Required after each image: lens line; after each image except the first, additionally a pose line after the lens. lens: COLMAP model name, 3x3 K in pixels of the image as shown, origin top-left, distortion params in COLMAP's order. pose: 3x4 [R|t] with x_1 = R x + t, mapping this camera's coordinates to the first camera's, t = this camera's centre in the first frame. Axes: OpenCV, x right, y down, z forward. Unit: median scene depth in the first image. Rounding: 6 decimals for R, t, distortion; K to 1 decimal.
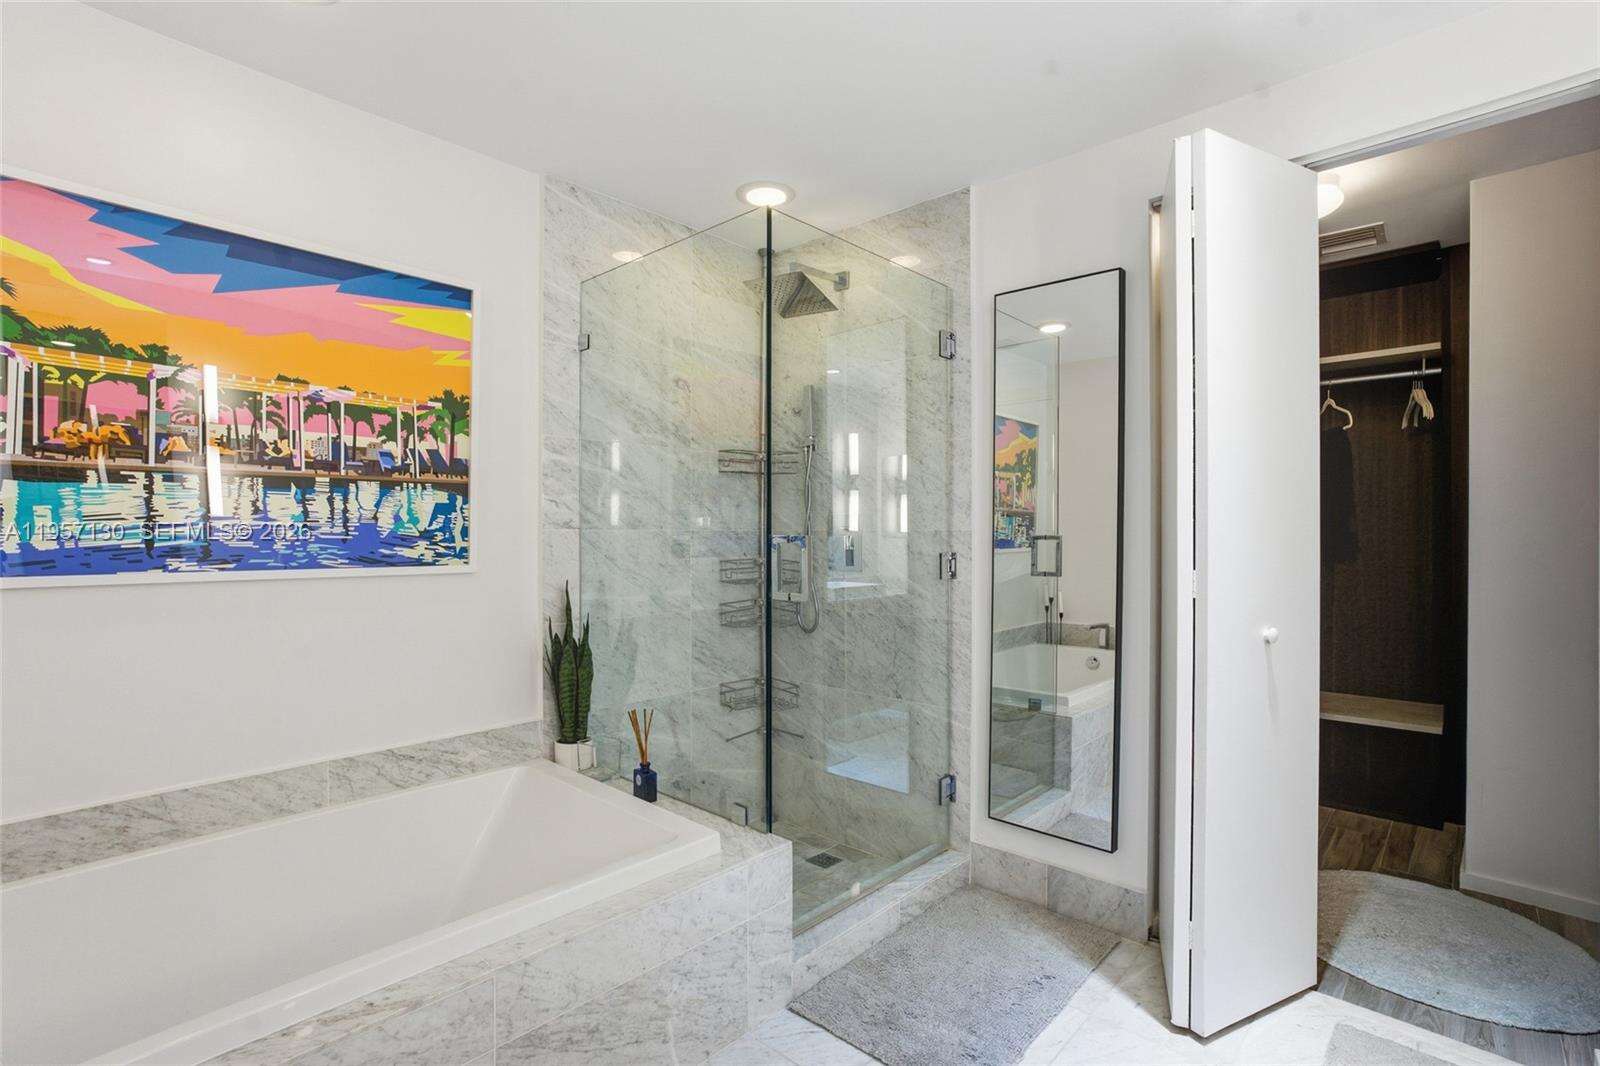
lens RADIAL K [[776.3, 0, 800.0], [0, 776.3, 533.0], [0, 0, 1]] dist [-0.061873, 0.032825]
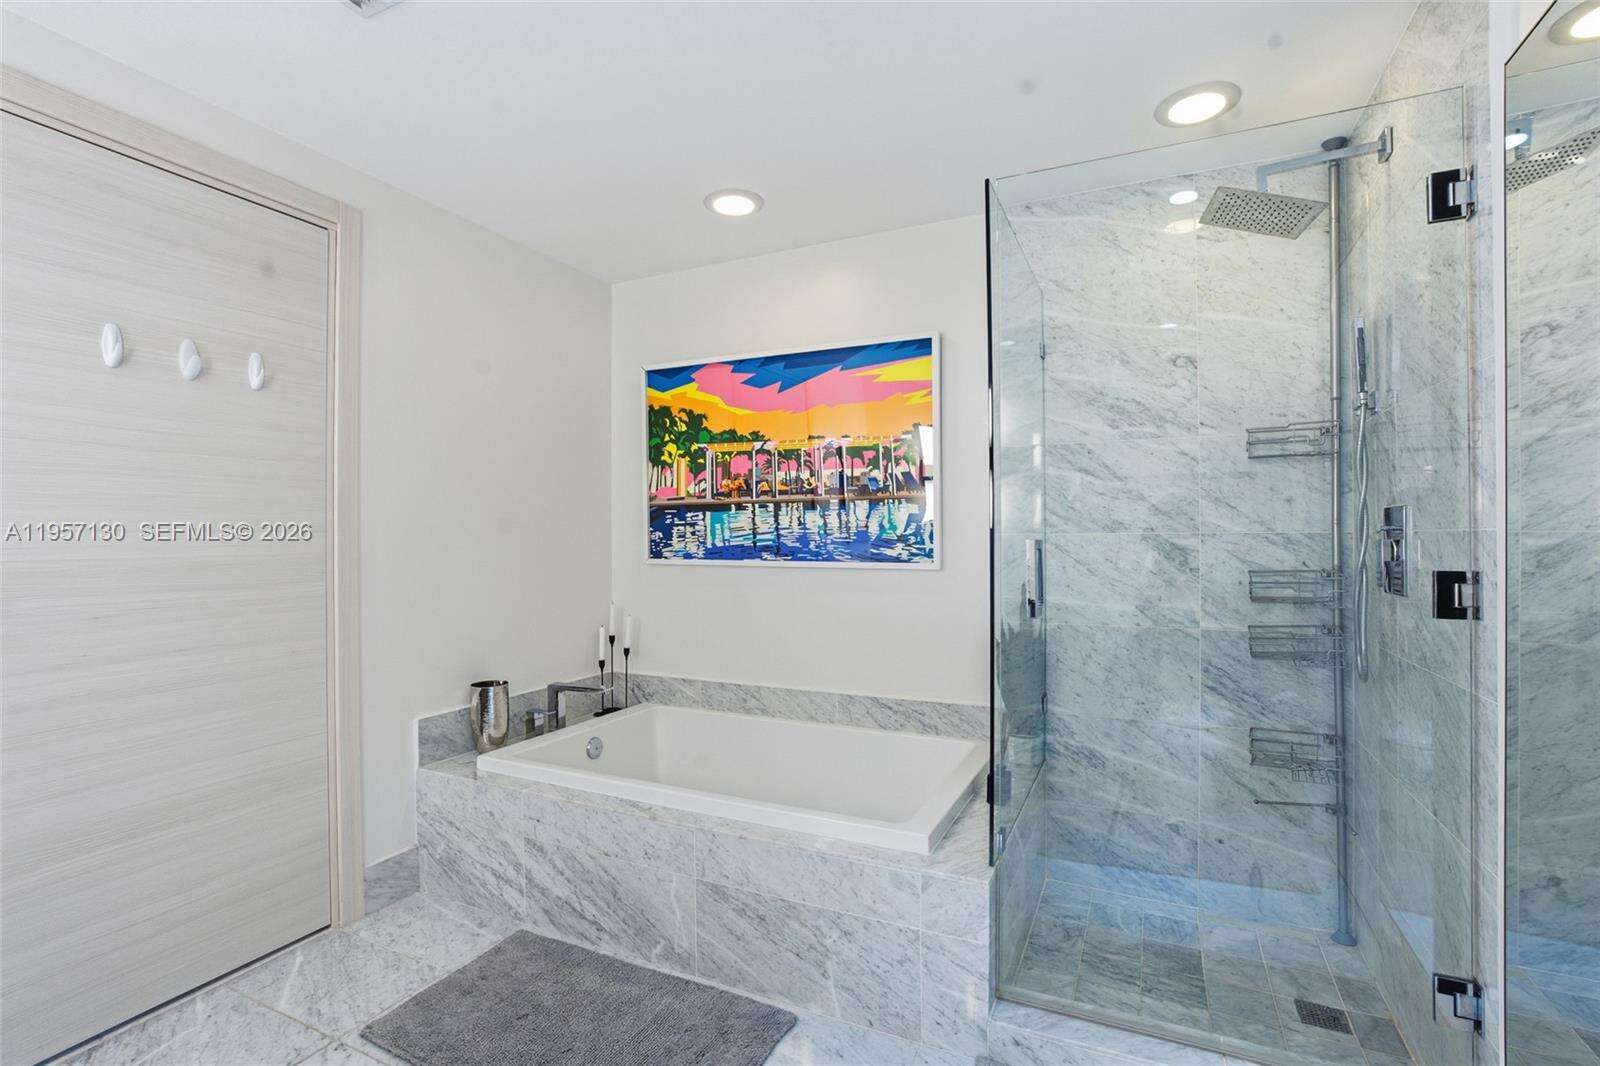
lens RADIAL K [[741.1, 0, 810.1], [0, 741.1, 531.6], [0, 0, 1]] dist [-0.061008, 0.021092]
pose [[0.279763, -0.007404, -0.960041, 0.737193], [0.004235, 0.999970, -0.006478, -0.002169], [0.960060, -0.002253, 0.279786, 0.556977]]
